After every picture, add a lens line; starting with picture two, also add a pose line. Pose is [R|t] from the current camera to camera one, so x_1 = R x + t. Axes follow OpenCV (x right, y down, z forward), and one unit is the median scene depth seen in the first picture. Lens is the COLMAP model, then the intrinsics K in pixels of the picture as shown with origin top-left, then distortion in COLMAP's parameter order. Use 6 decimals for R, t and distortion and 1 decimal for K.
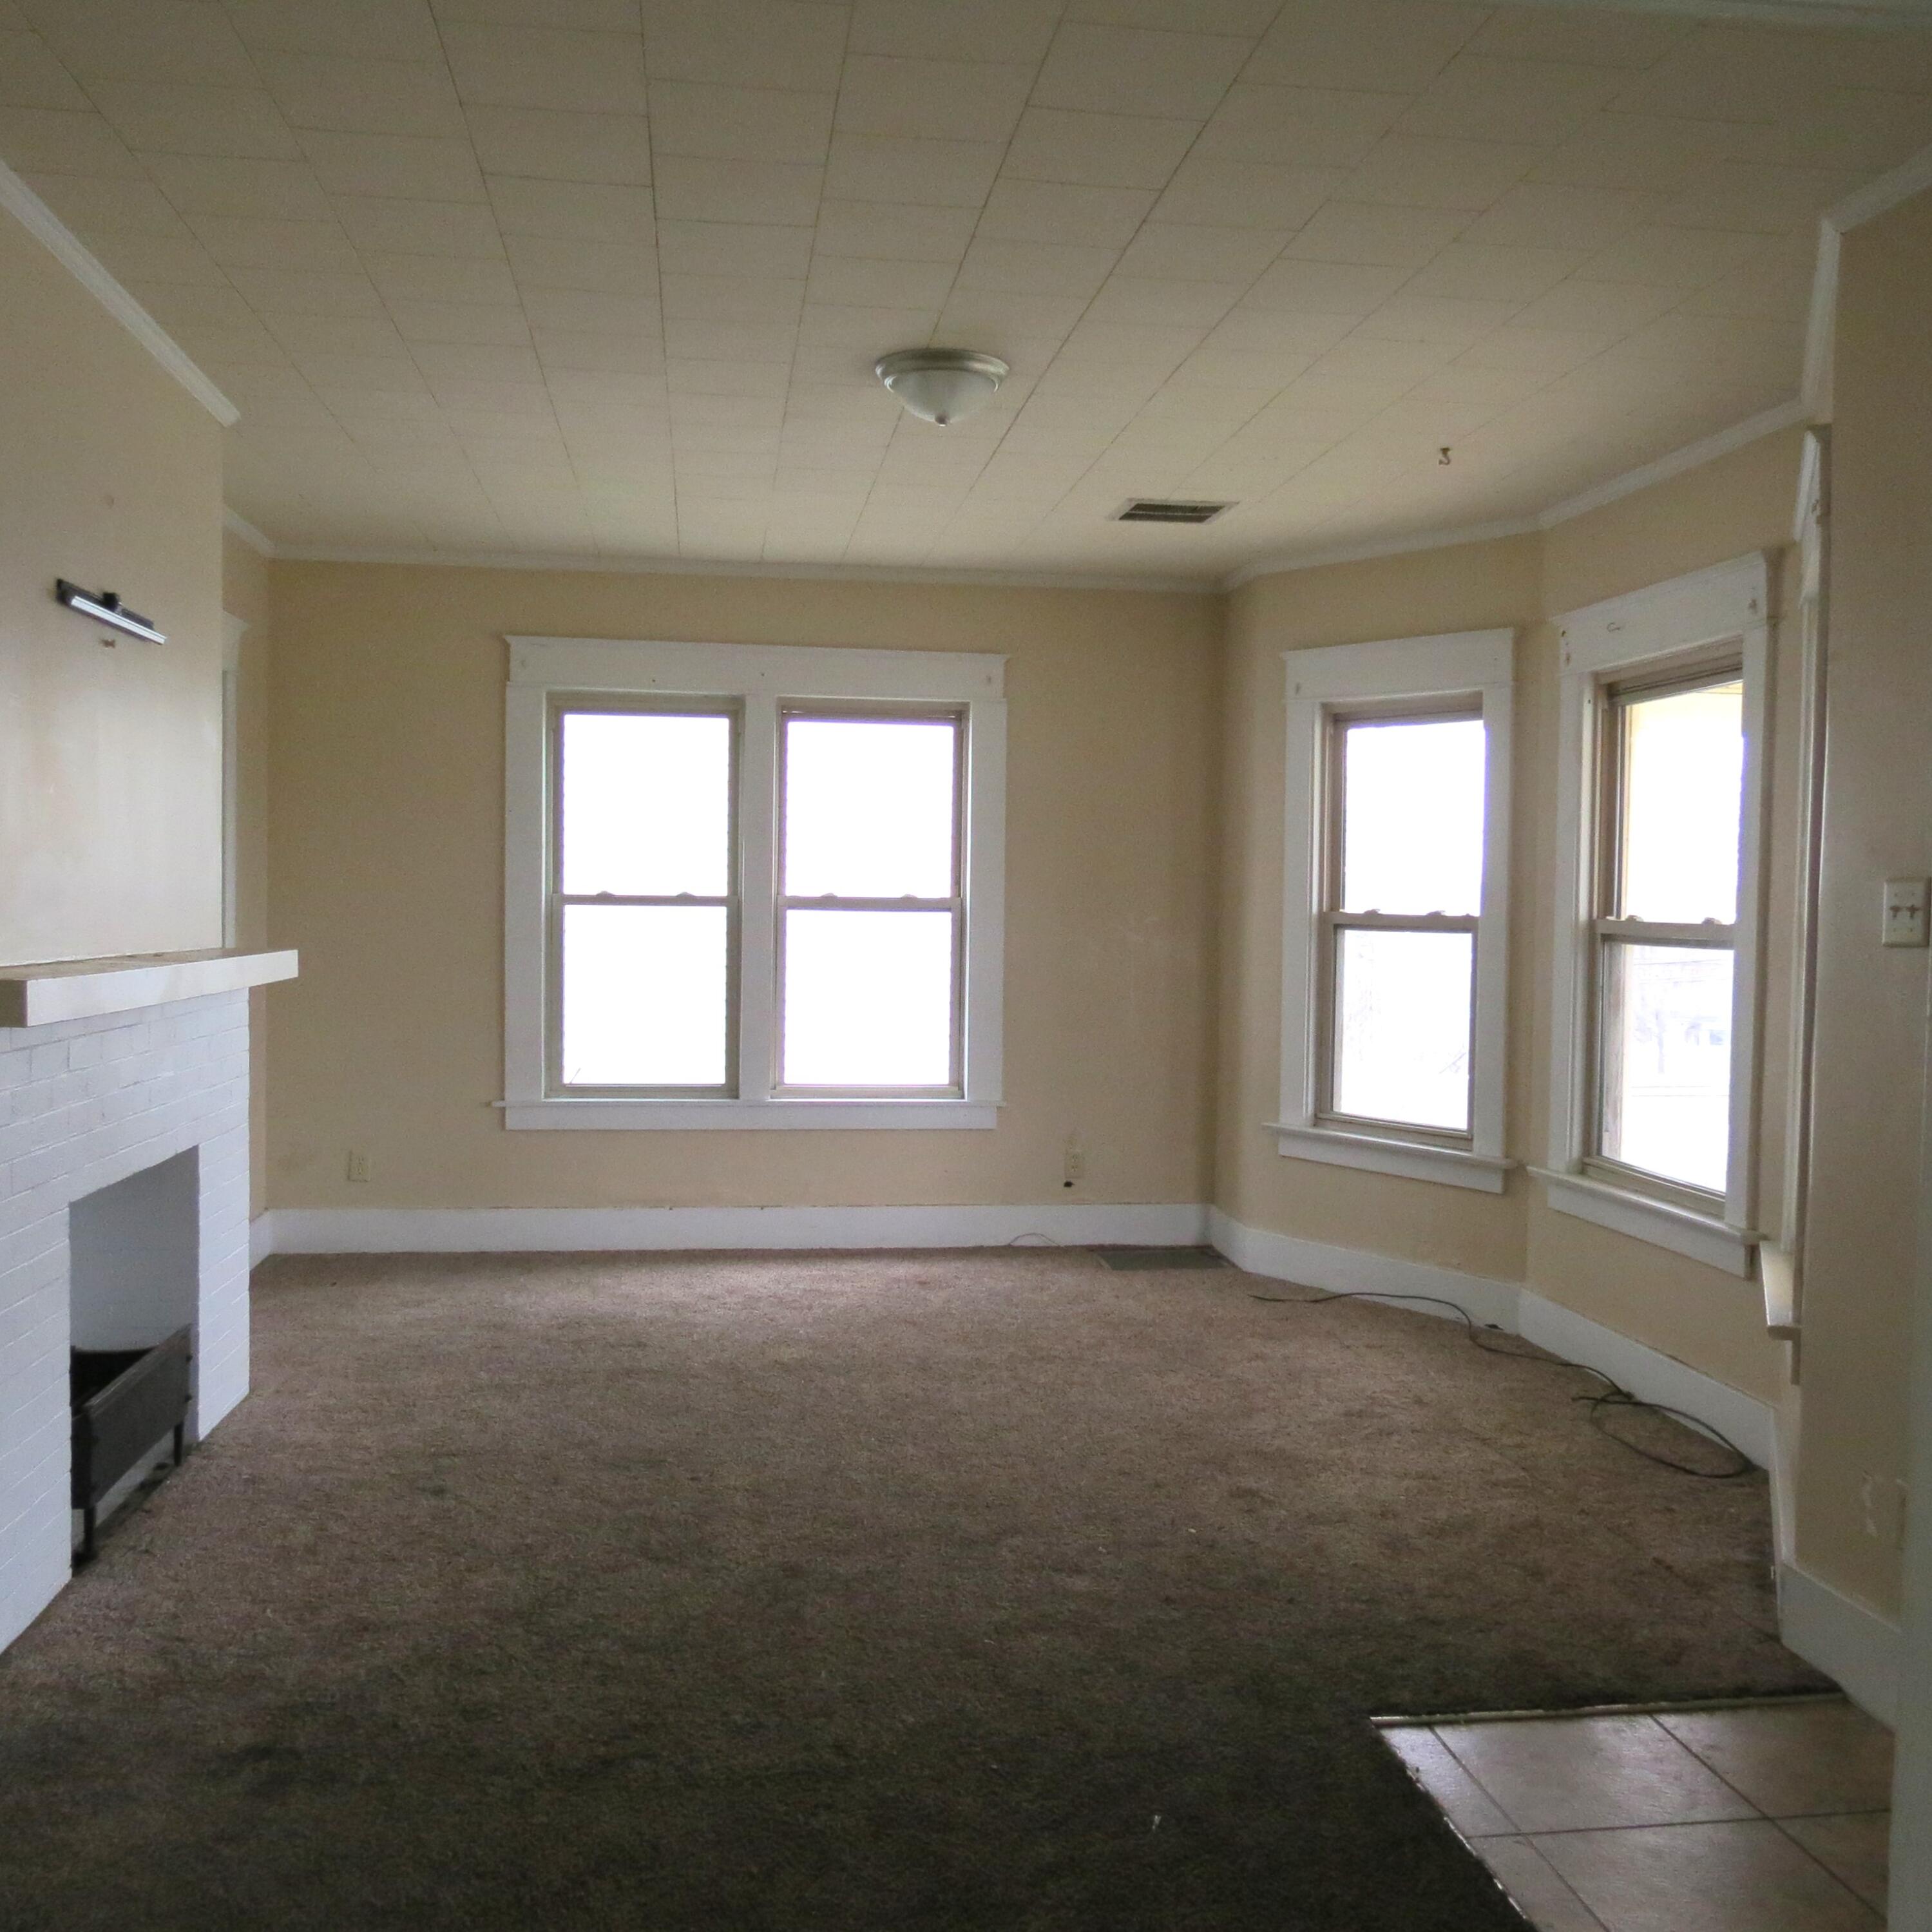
lens RADIAL K [[1929.3, 0, 903.4], [0, 1929.3, 971.4], [0, 0, 1]] dist [-0.039136, 0.019780]
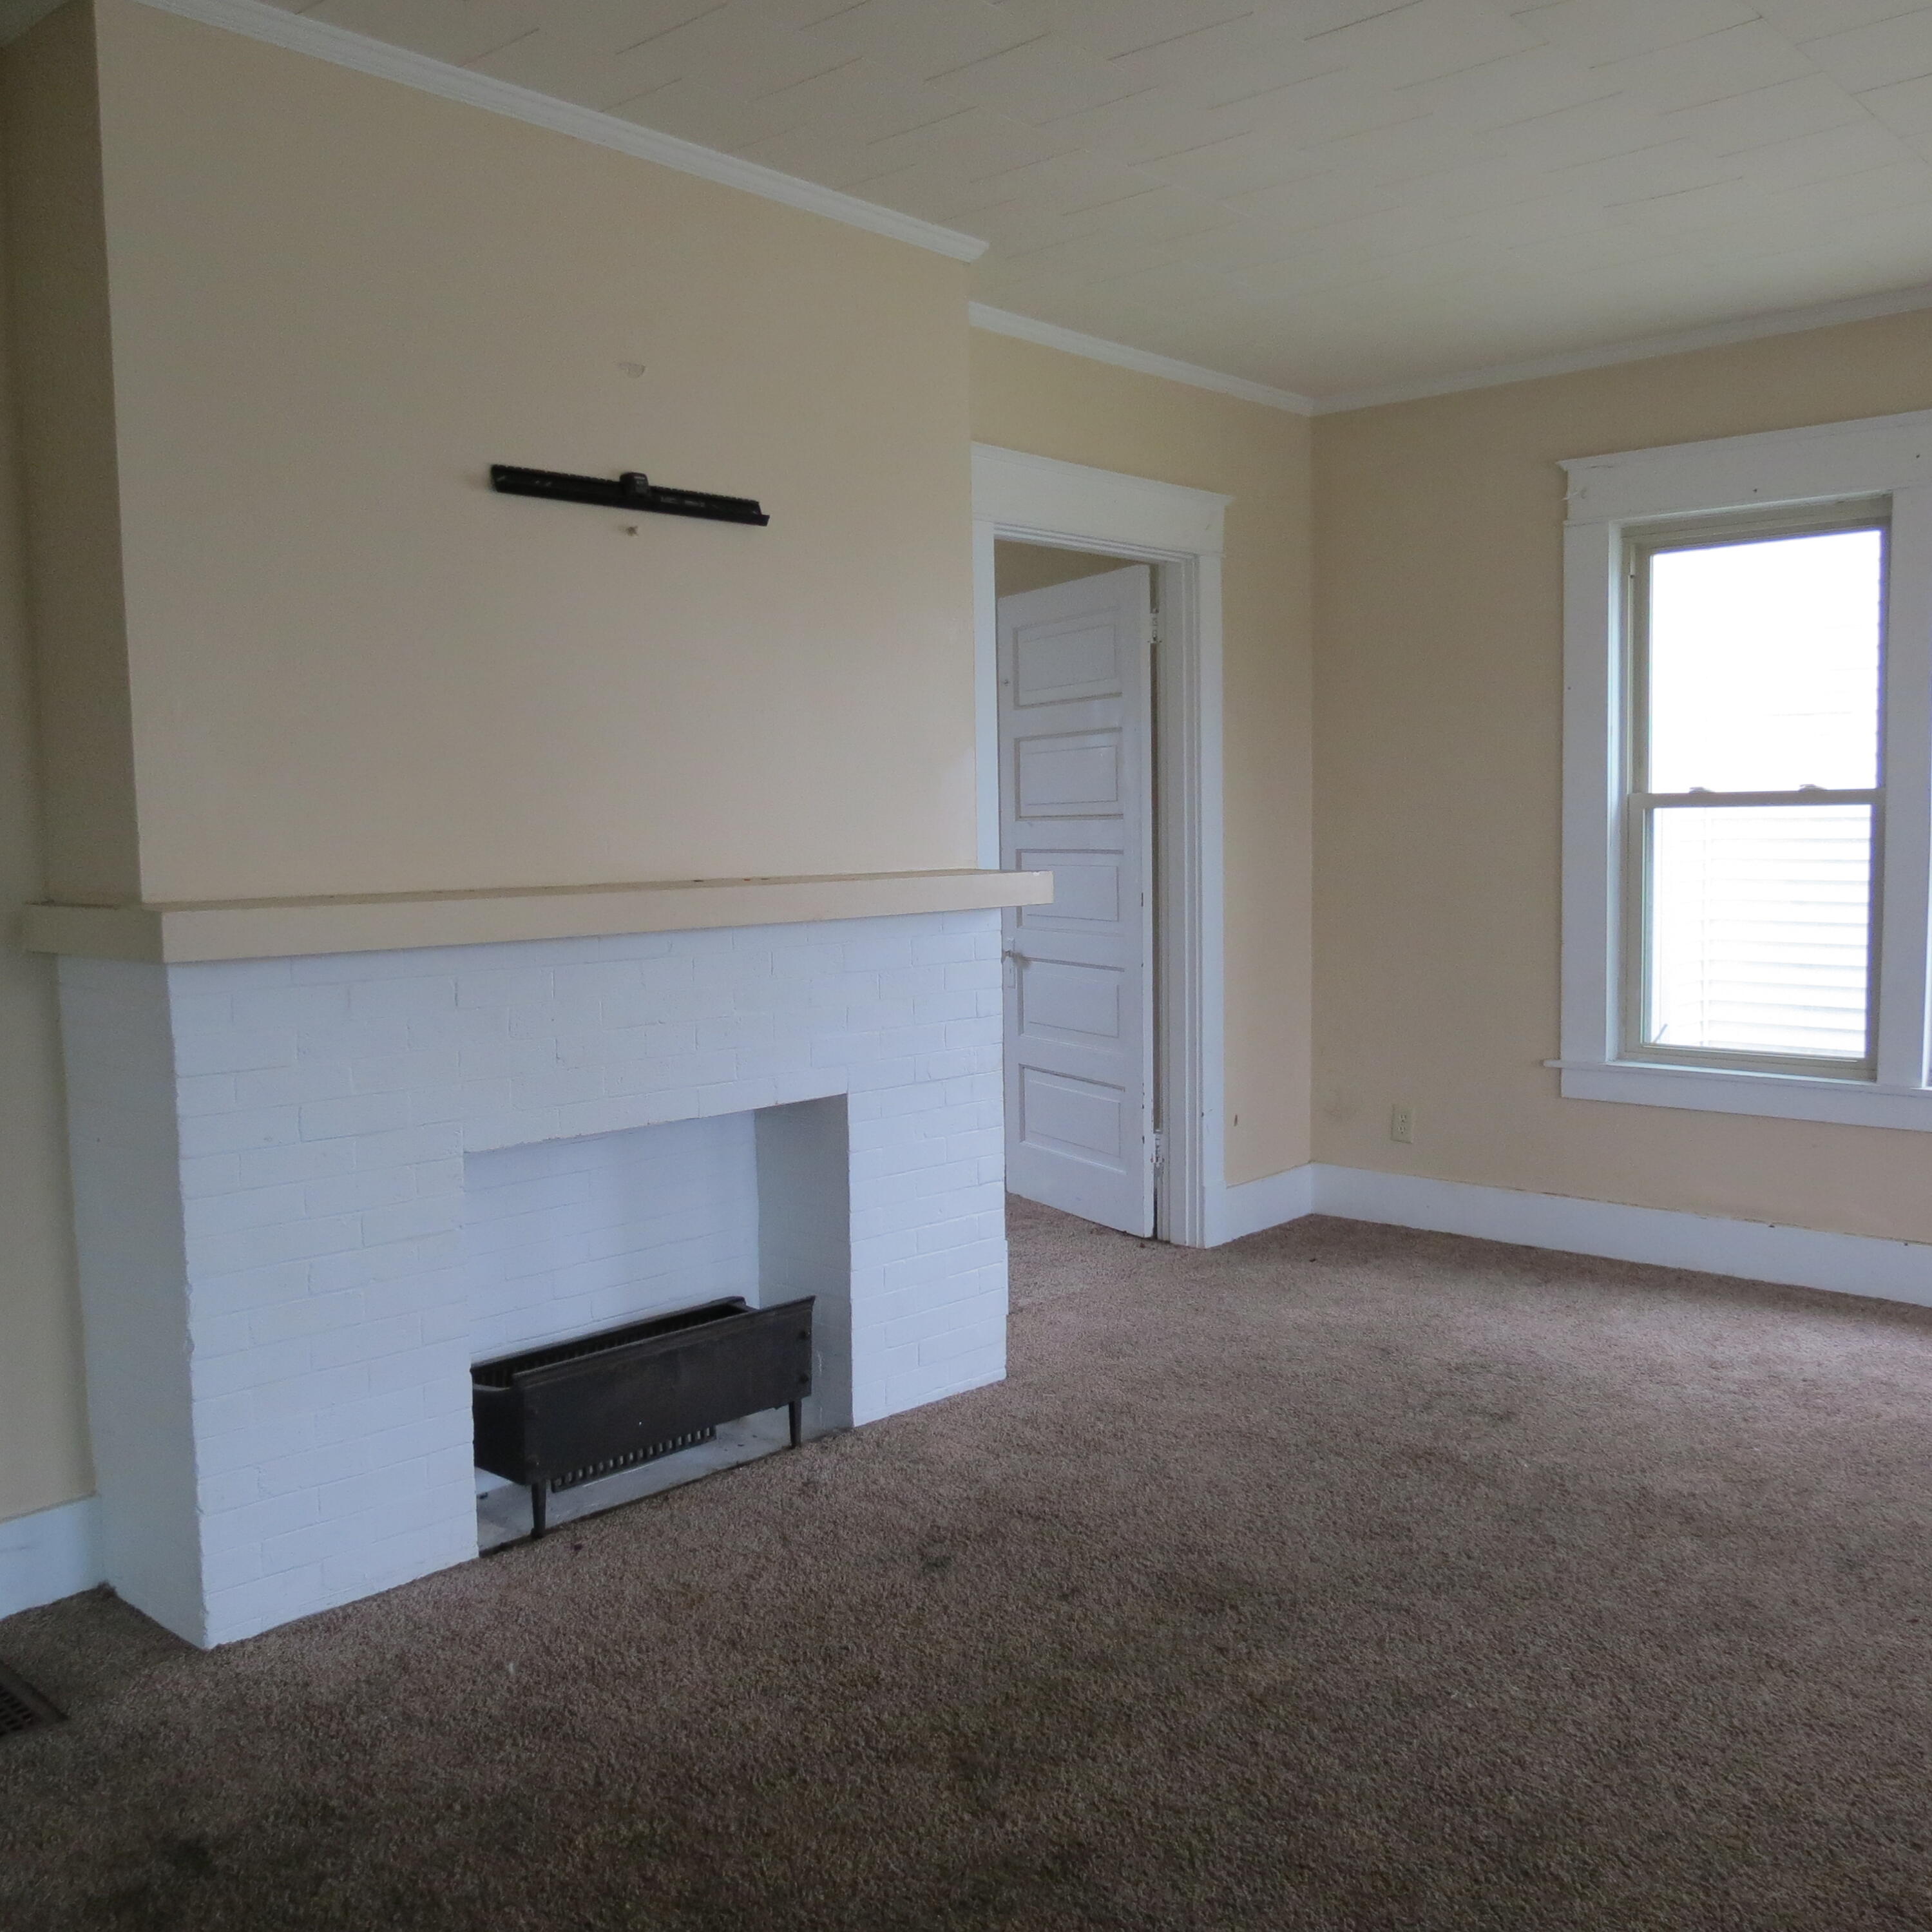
lens RADIAL K [[1823.8, 0, 966.0], [0, 1823.8, 966.0], [0, 0, 1]] dist [-0.023407, -0.005638]
pose [[0.641962, 0.036302, -0.765876, 0.273192], [-0.001804, 0.998947, 0.045837, -0.006351], [0.766734, -0.028044, 0.641352, 0.452463]]
